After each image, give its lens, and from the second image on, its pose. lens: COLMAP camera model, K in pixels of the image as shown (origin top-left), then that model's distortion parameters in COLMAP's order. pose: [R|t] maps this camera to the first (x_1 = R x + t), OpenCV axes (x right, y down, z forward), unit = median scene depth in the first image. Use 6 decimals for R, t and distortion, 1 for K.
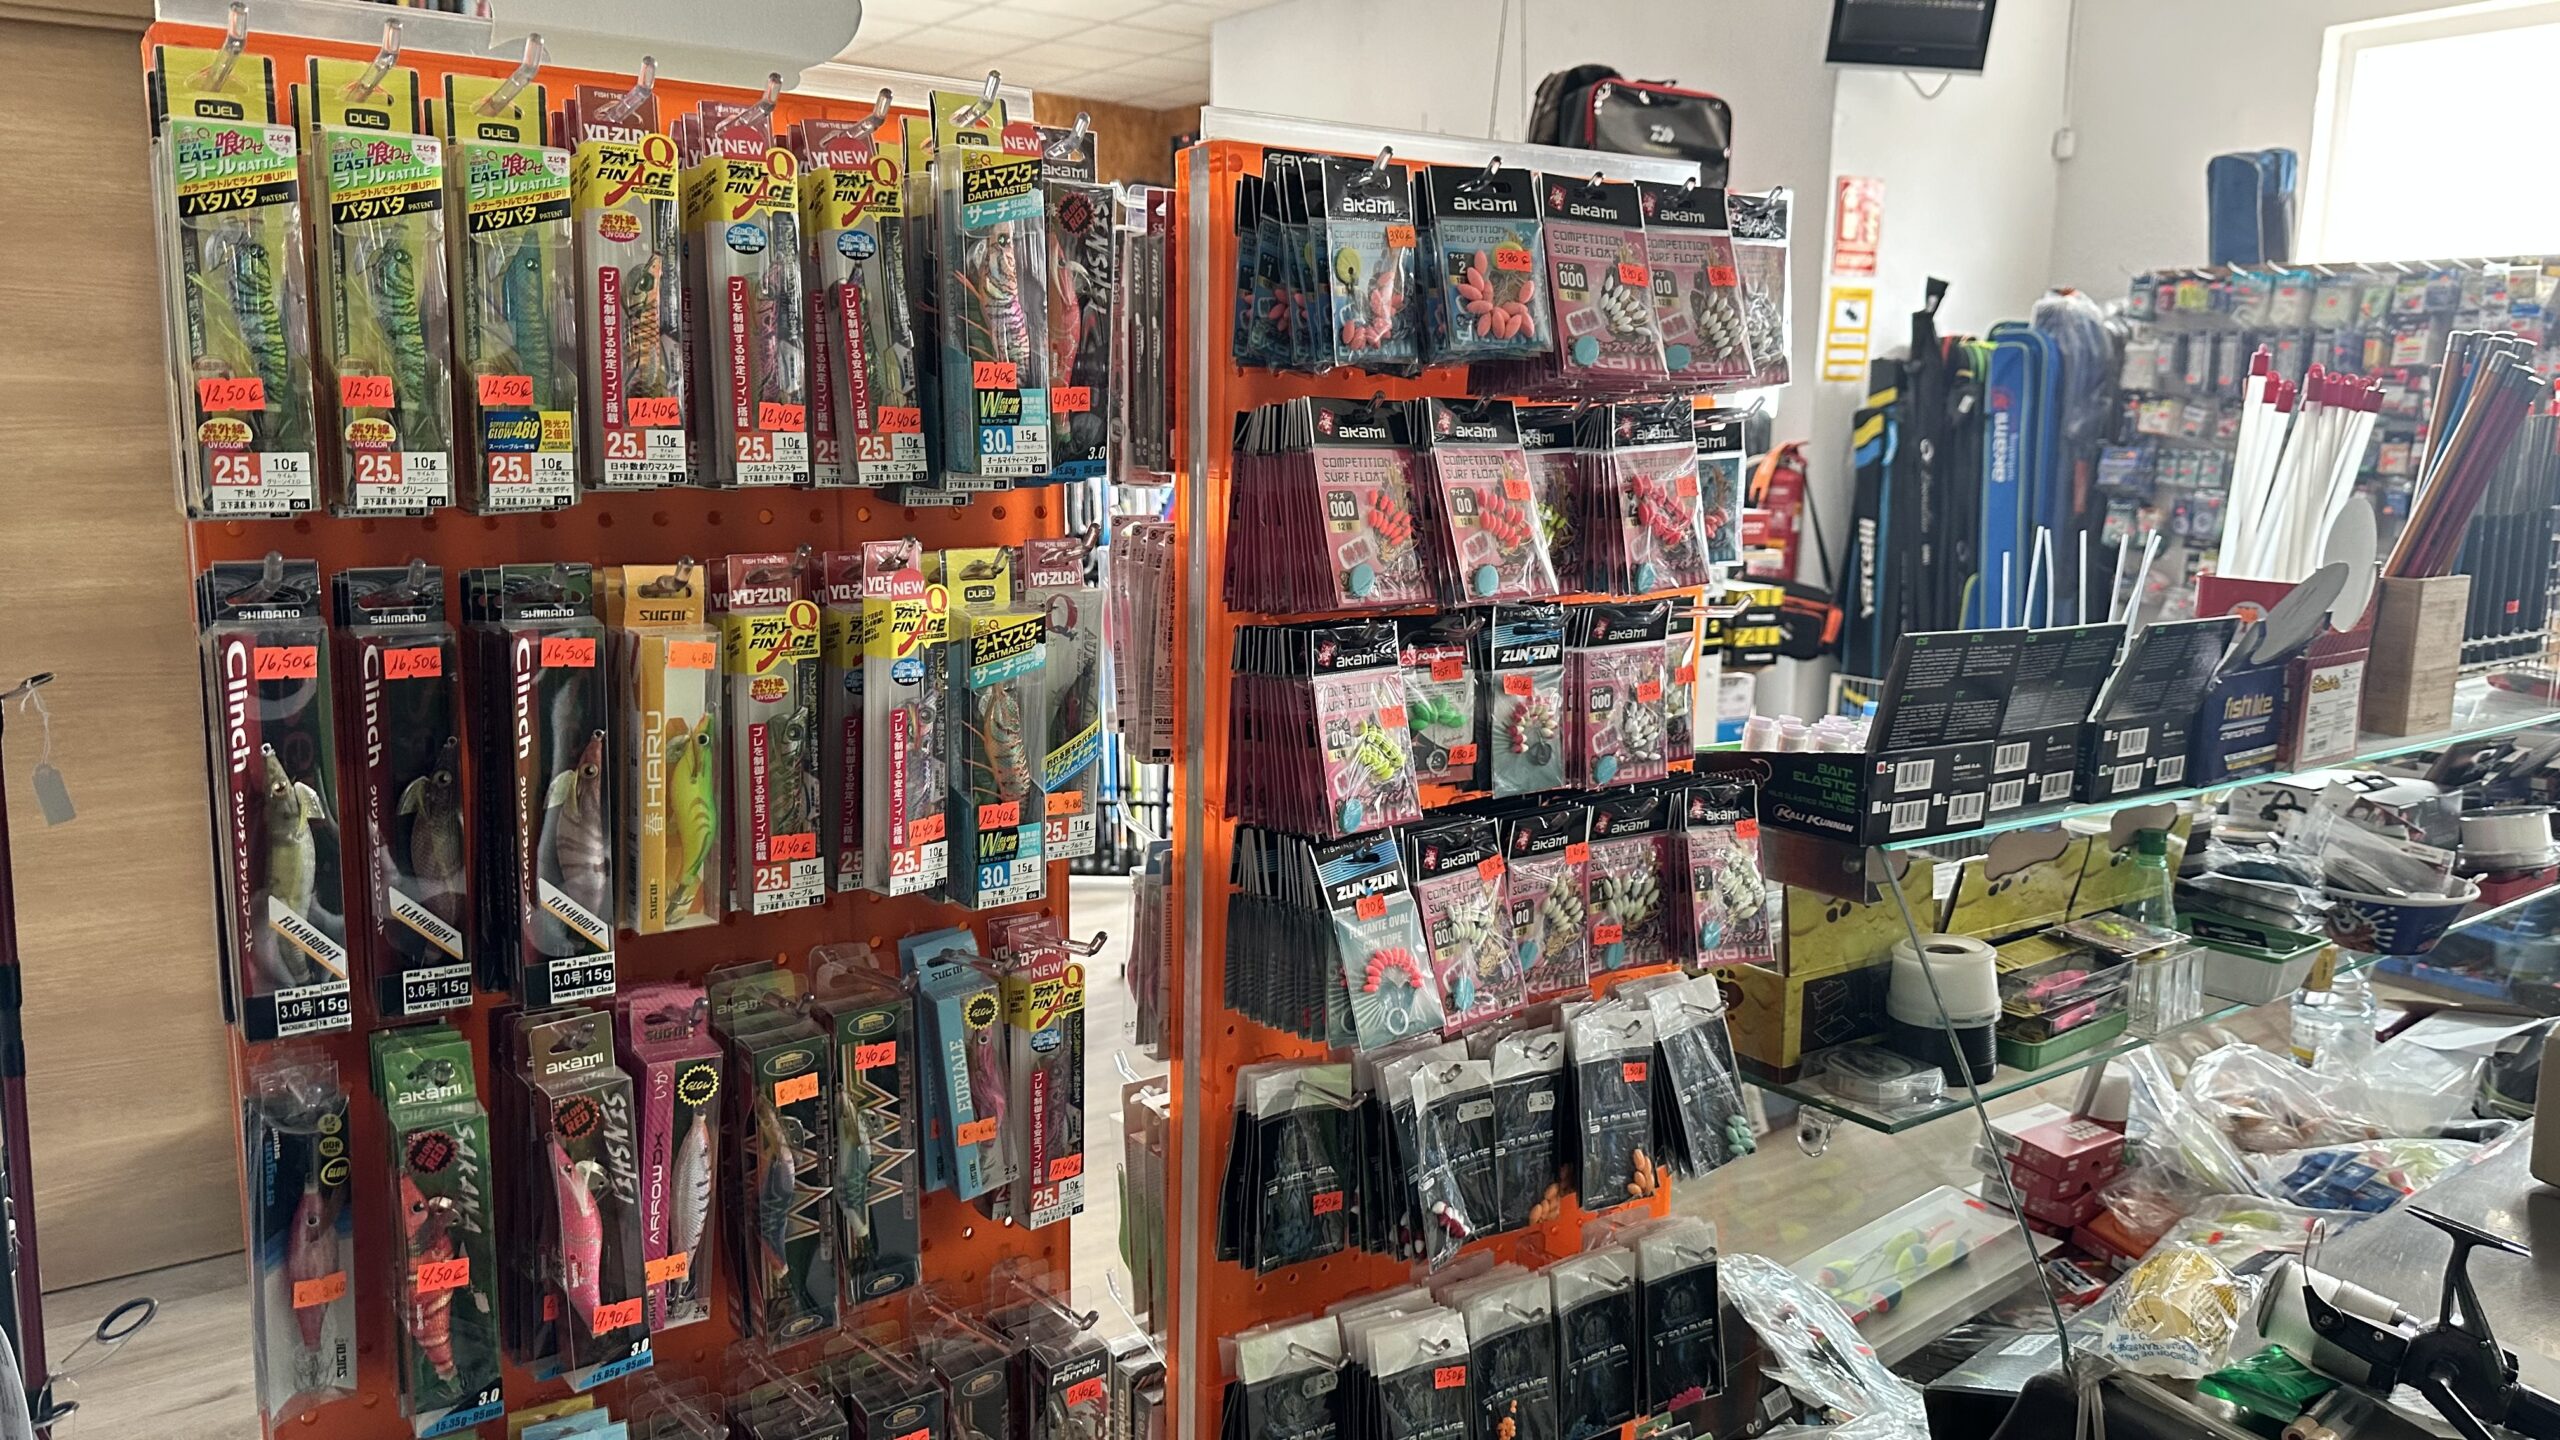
lens RADIAL K [[1780.3, 0, 1285.5], [0, 1780.3, 718.1], [0, 0, 1]] dist [0.052162, -0.045247]
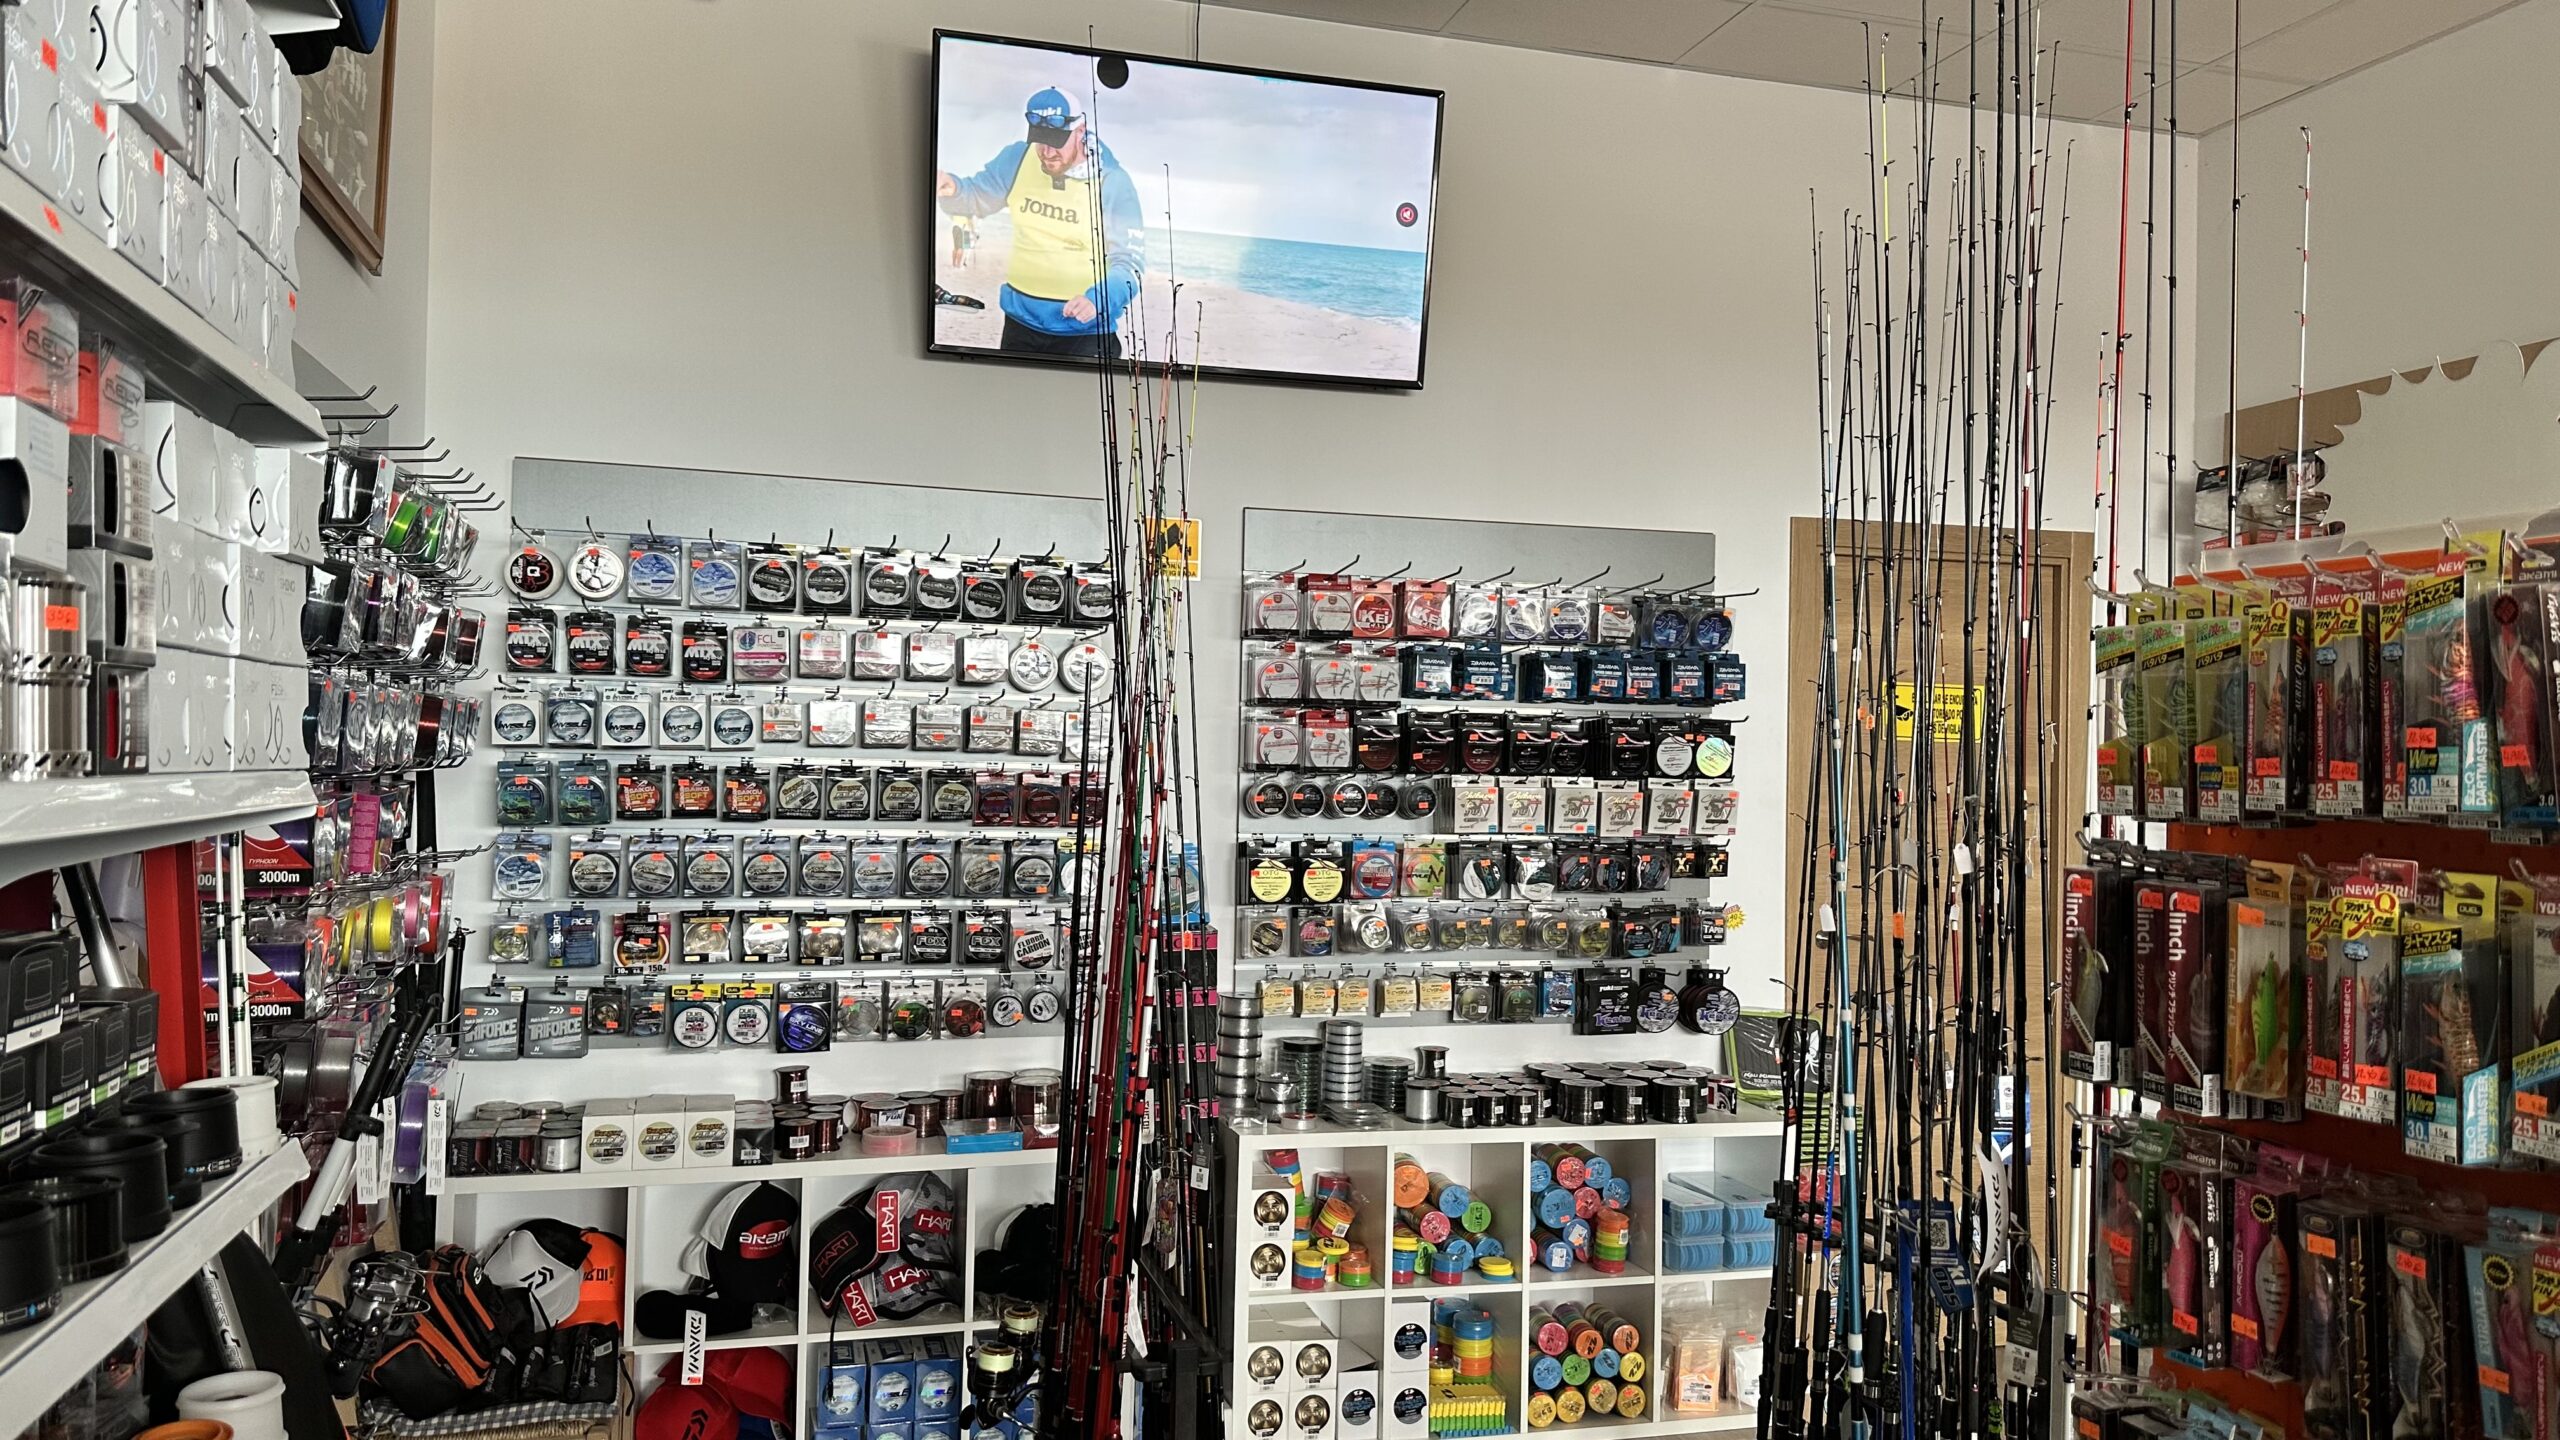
lens RADIAL K [[1780.3, 0, 1278.3], [0, 1780.3, 722.6], [0, 0, 1]] dist [0.052162, -0.045247]
pose [[-0.323265, -0.037138, -0.945579, 1.387877], [-0.191721, 0.981078, 0.027011, -0.077756], [0.926684, 0.190019, -0.324268, 0.654337]]
